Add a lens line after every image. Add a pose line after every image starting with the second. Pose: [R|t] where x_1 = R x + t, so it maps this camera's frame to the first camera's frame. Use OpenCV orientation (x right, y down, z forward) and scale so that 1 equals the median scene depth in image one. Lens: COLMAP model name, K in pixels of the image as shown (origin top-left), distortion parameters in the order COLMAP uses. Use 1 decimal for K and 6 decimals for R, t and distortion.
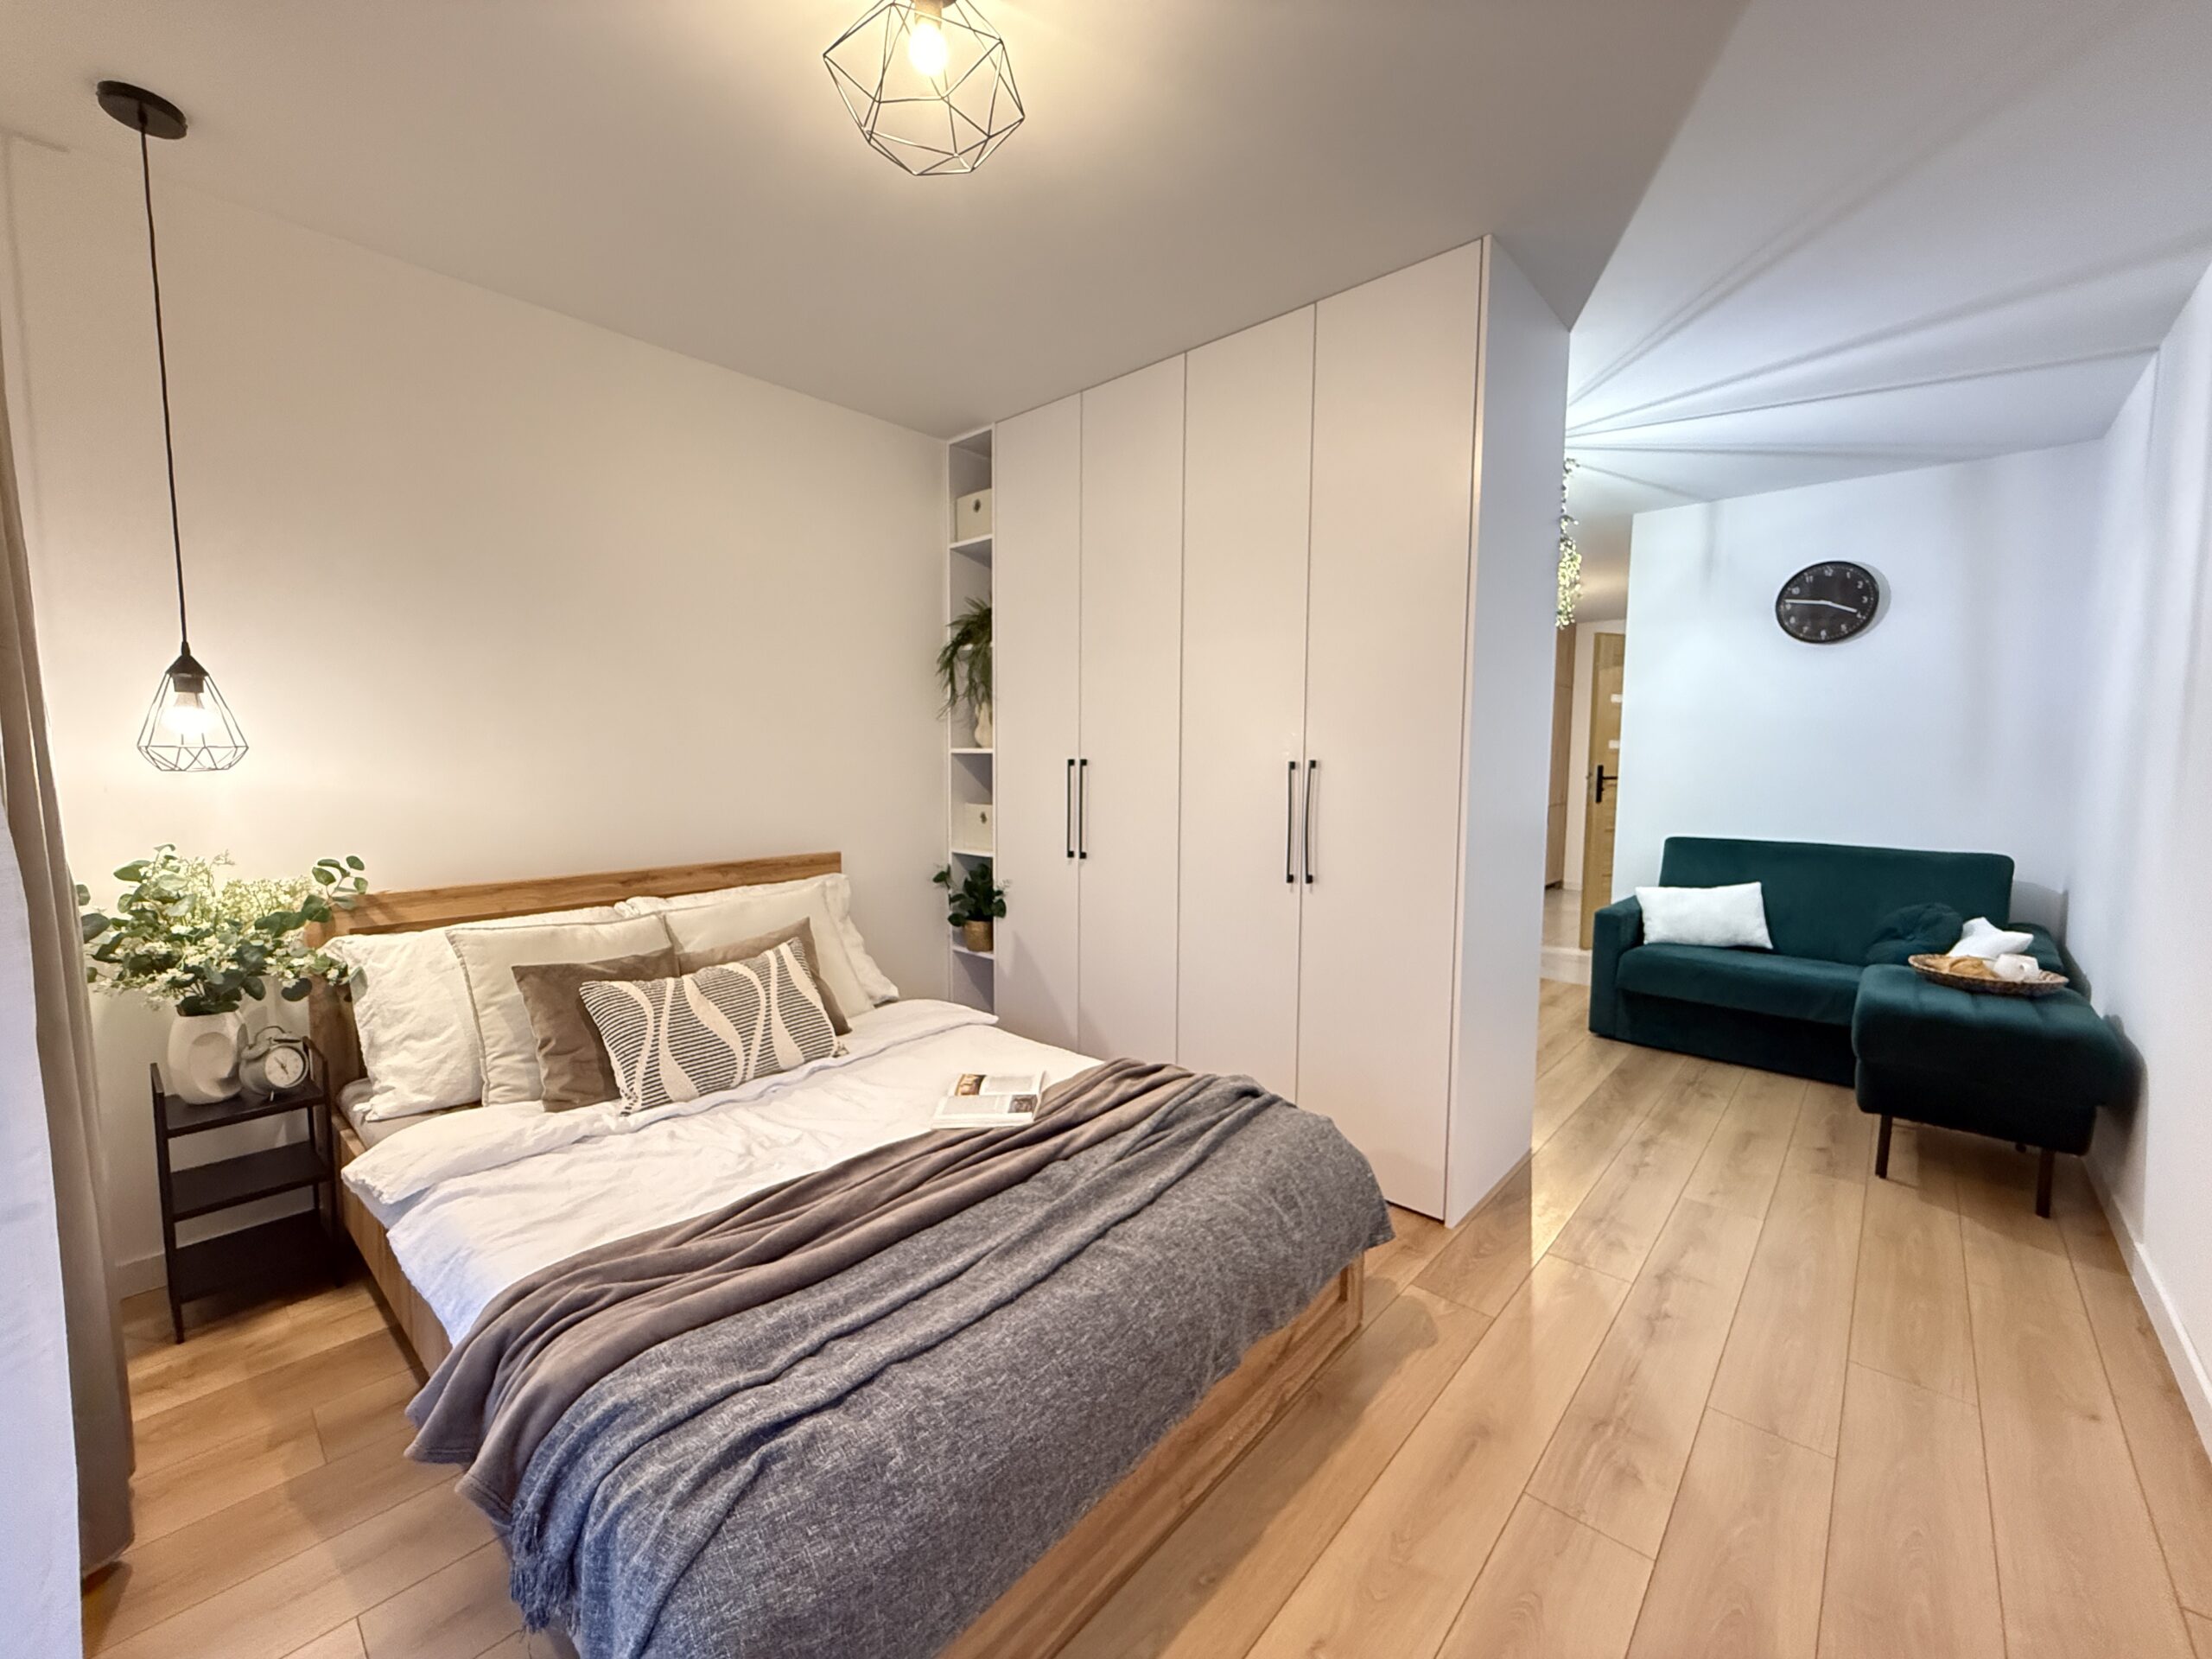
lens RADIAL K [[879.7, 0, 1106.5], [0, 879.7, 831.4], [0, 0, 1]] dist [0.000233, -0.000237]
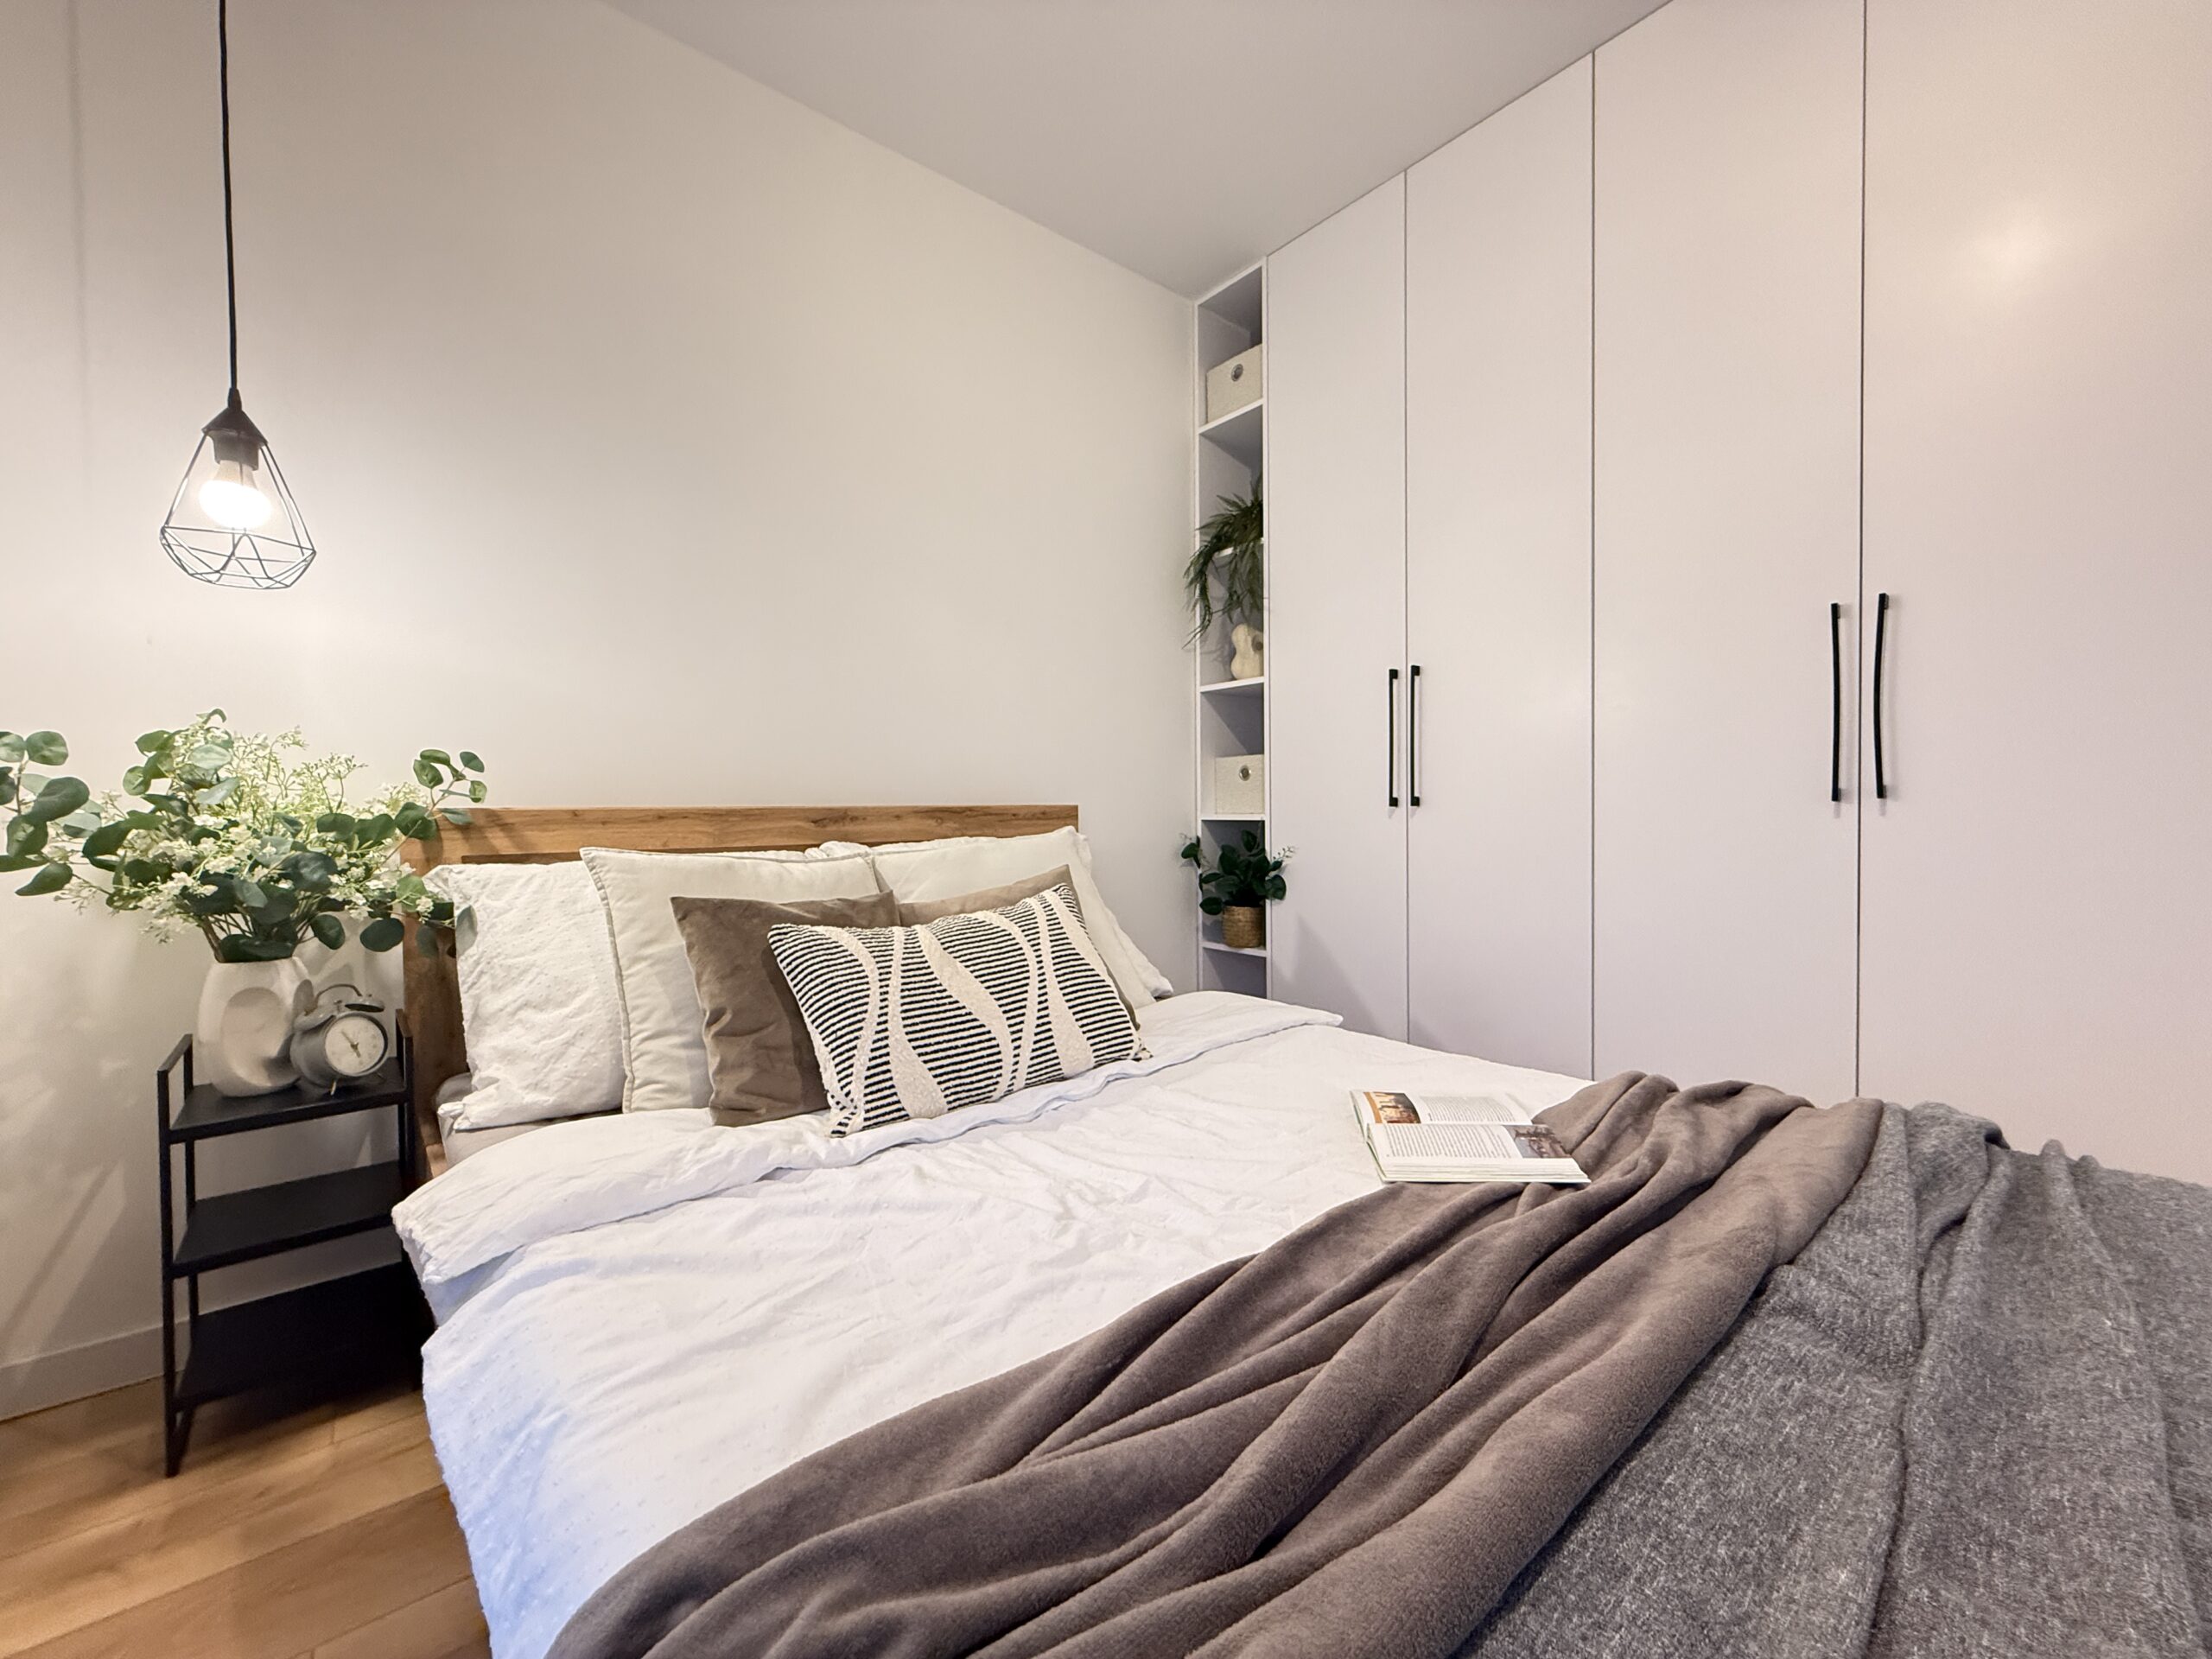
lens RADIAL K [[879.7, 0, 1109.7], [0, 879.7, 832.2], [0, 0, 1]] dist [0.000233, -0.000237]
pose [[0.989876, -0.012260, -0.141403, -0.264509], [0.003650, 0.998132, -0.060991, 0.146487], [0.141887, 0.059857, 0.988071, 0.403188]]
